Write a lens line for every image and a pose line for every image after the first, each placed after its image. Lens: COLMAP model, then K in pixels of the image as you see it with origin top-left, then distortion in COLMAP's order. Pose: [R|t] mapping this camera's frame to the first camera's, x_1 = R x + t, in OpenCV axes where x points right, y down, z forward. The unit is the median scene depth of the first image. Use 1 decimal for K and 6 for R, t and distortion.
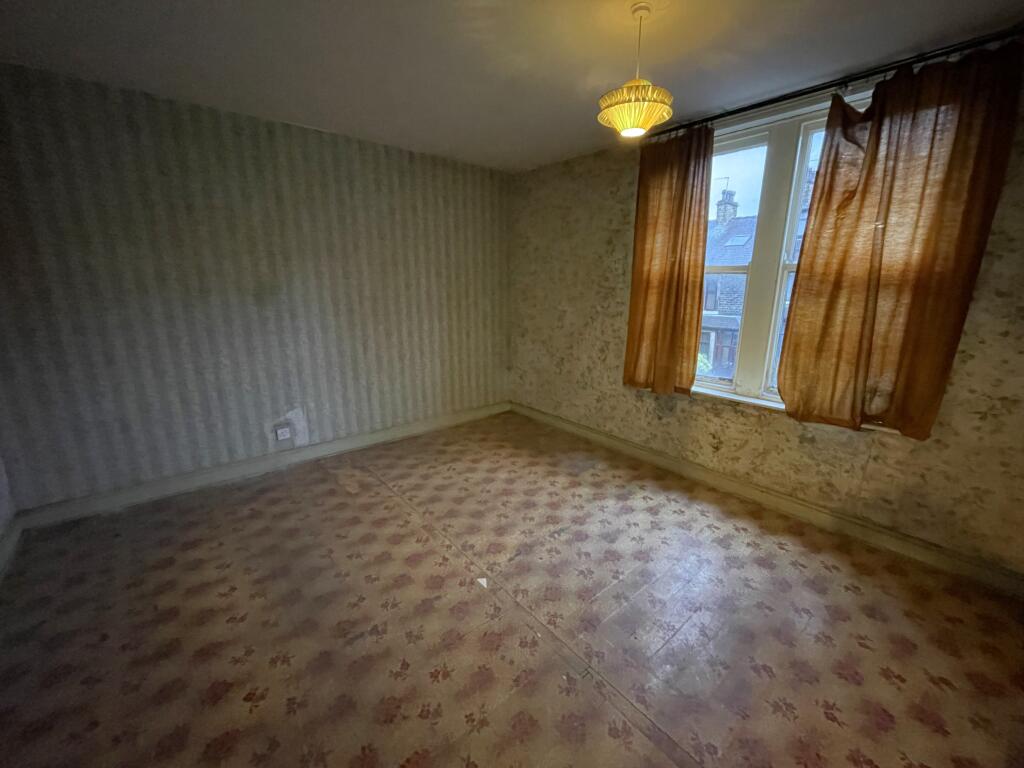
lens RADIAL K [[419.3, 0, 511.9], [0, 419.3, 383.7], [0, 0, 1]] dist [-0.003887, 0.000618]
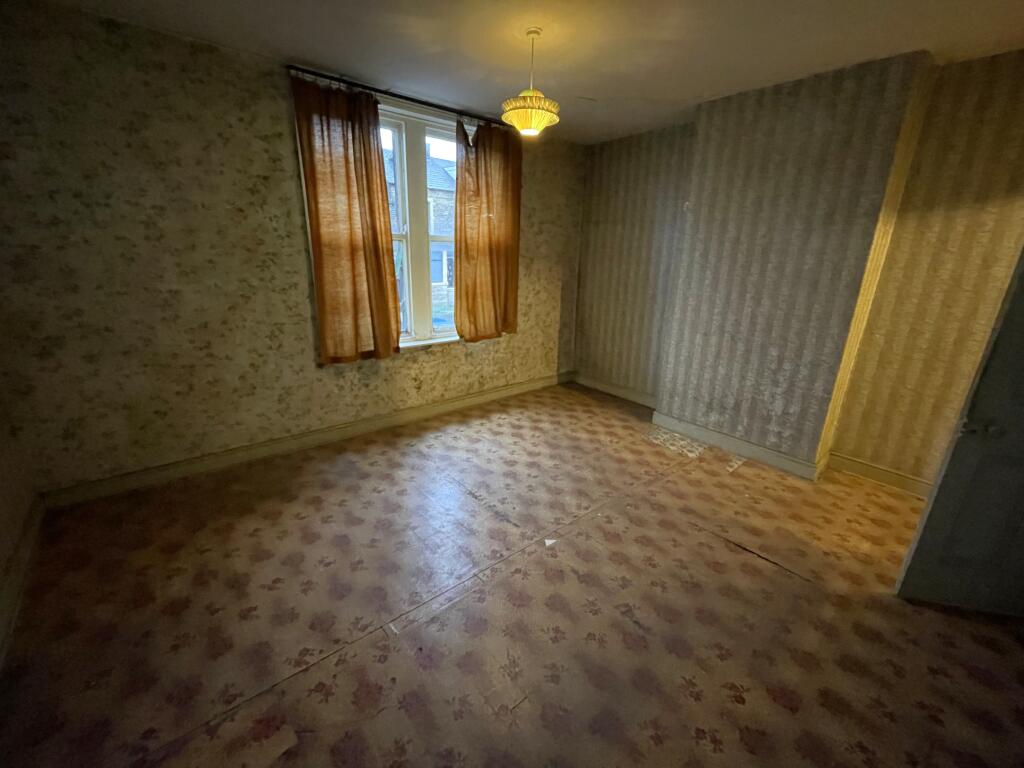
lens RADIAL K [[419.3, 0, 512.4], [0, 419.3, 383.4], [0, 0, 1]] dist [-0.003887, 0.000618]
pose [[-0.003685, -0.308619, 0.951179, -0.666959], [0.211884, 0.929347, 0.302356, -0.169037], [-0.977288, 0.202654, 0.061967, 0.659630]]
